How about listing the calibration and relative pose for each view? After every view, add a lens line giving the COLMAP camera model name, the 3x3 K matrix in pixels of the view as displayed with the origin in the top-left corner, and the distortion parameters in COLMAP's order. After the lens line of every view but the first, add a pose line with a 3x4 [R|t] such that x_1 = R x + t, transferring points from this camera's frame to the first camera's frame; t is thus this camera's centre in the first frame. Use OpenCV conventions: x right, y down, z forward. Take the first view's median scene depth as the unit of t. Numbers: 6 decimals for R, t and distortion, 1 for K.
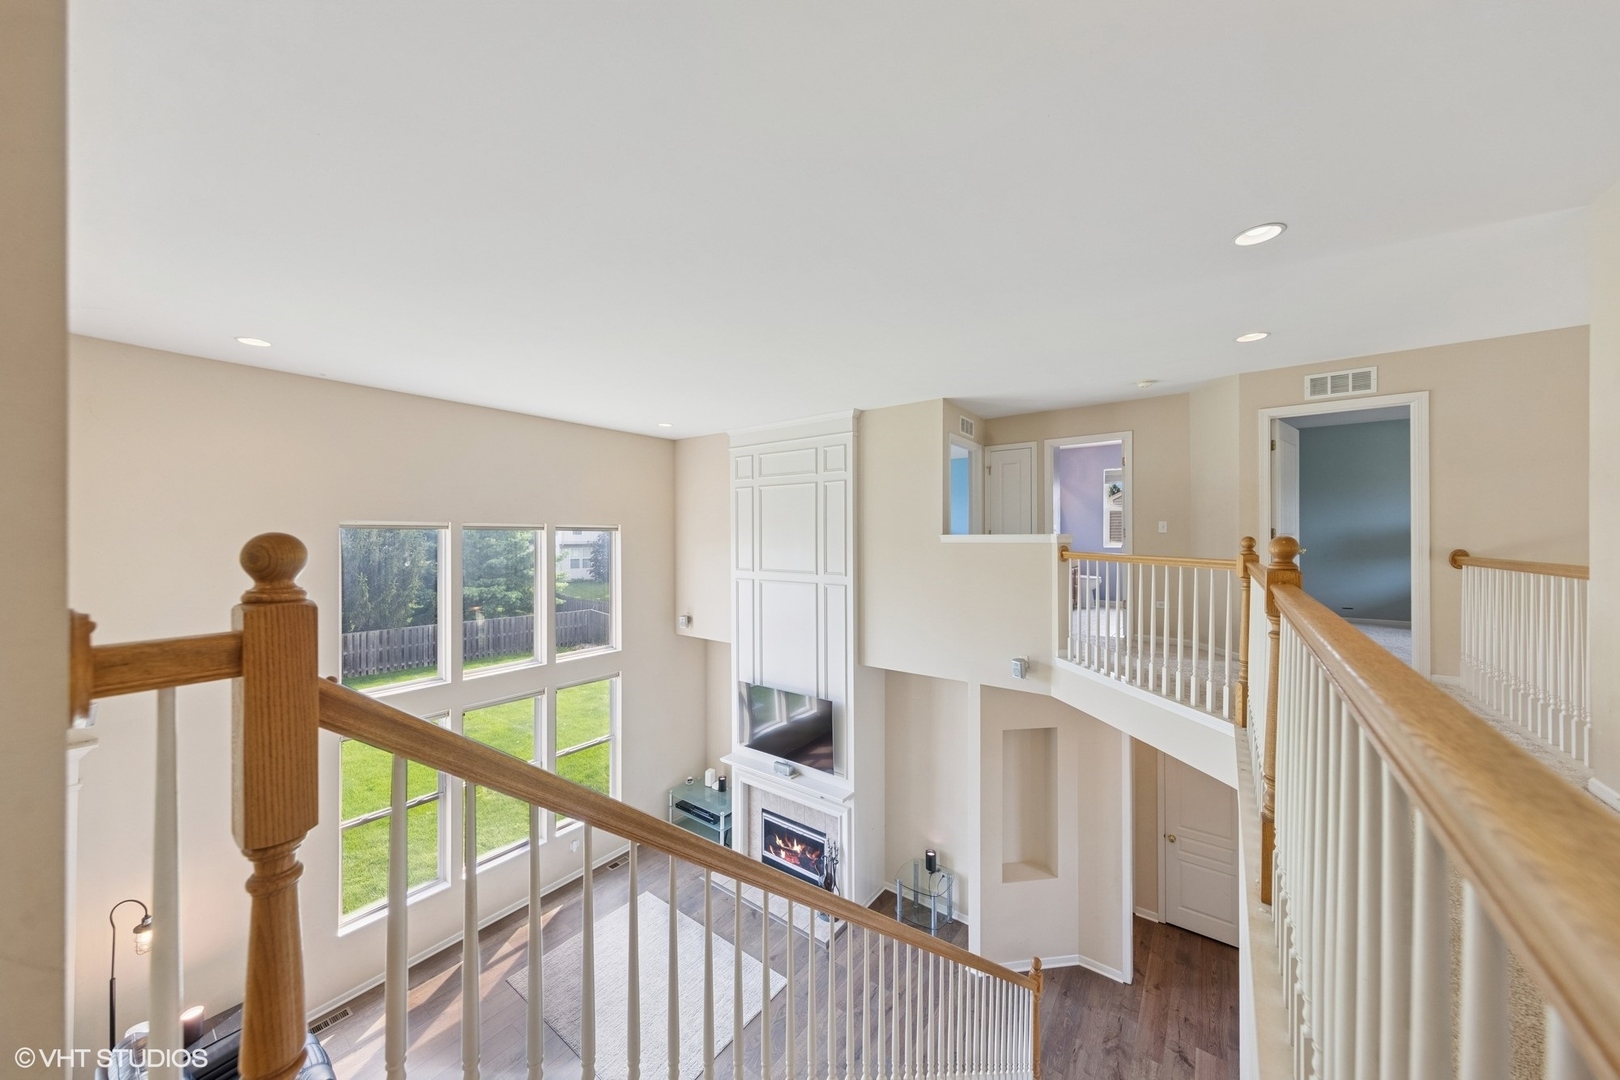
lens RADIAL K [[547.3, 0, 815.5], [0, 547.3, 539.5], [0, 0, 1]] dist [0.009476, -0.000012]
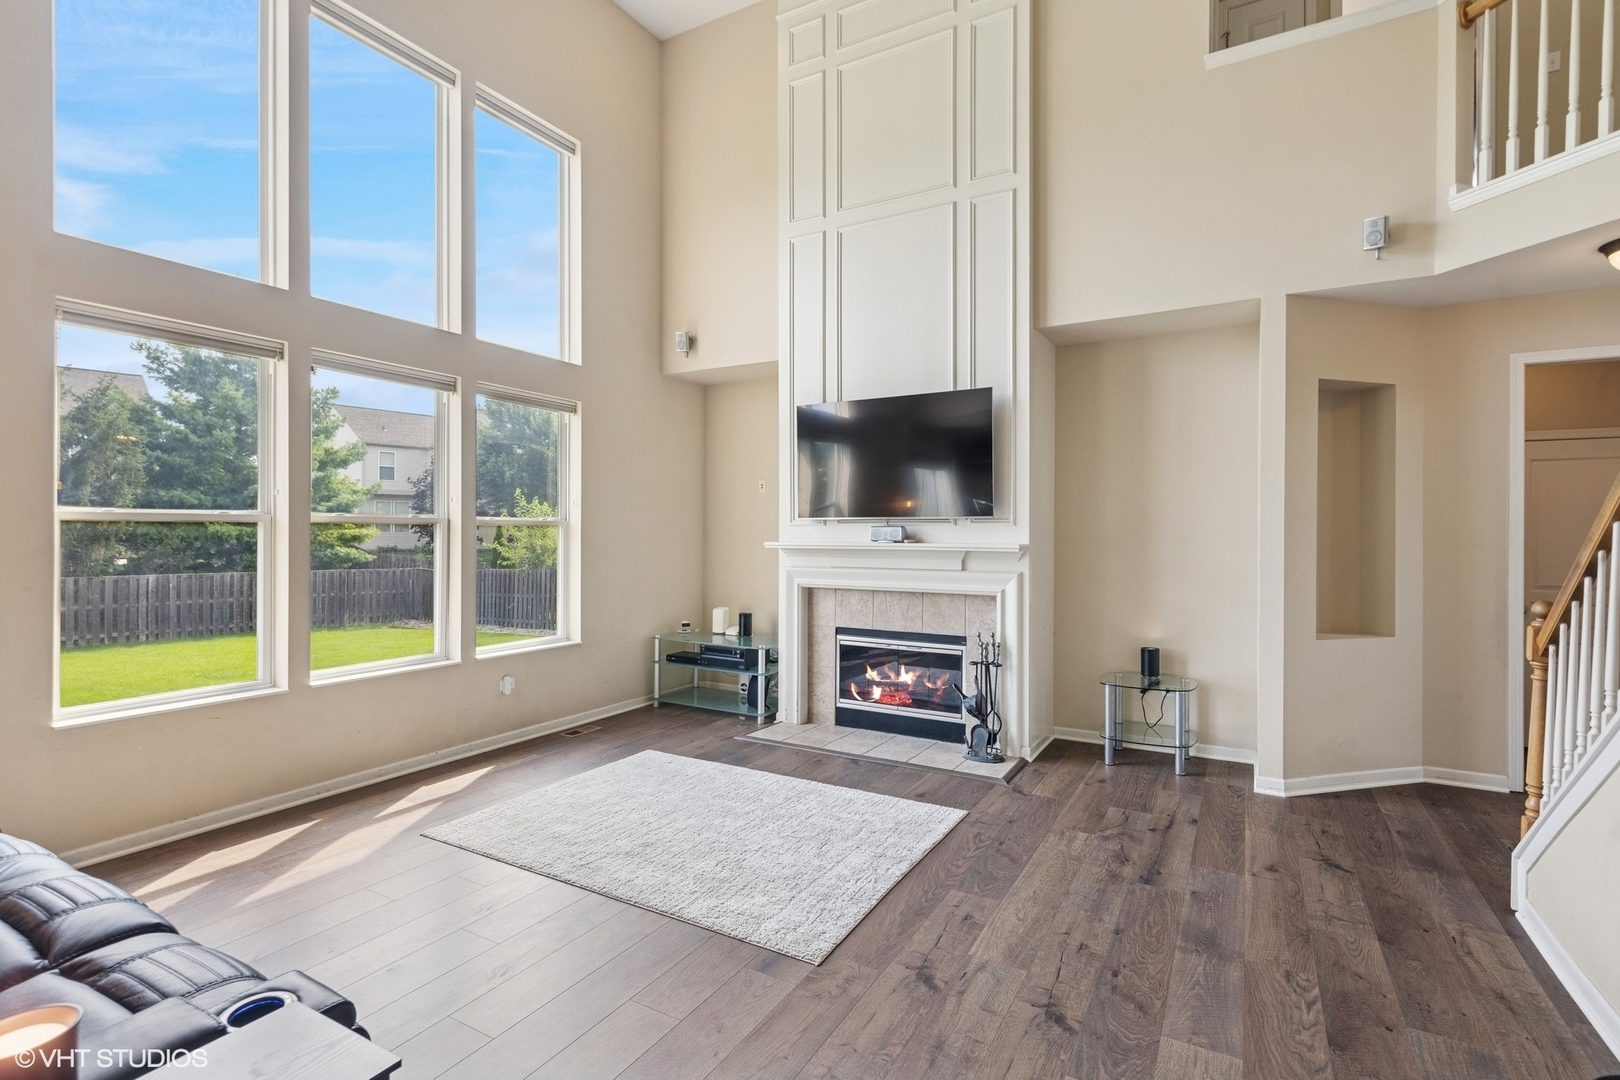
lens RADIAL K [[755.5, 0, 818.1], [0, 755.5, 534.1], [0, 0, 1]] dist [0.005480, 0.001399]
pose [[0.992232, 0.004109, 0.124330, -0.230435], [-0.003381, 0.999976, -0.006067, 0.421248], [-0.124352, 0.005599, 0.992222, 0.217183]]
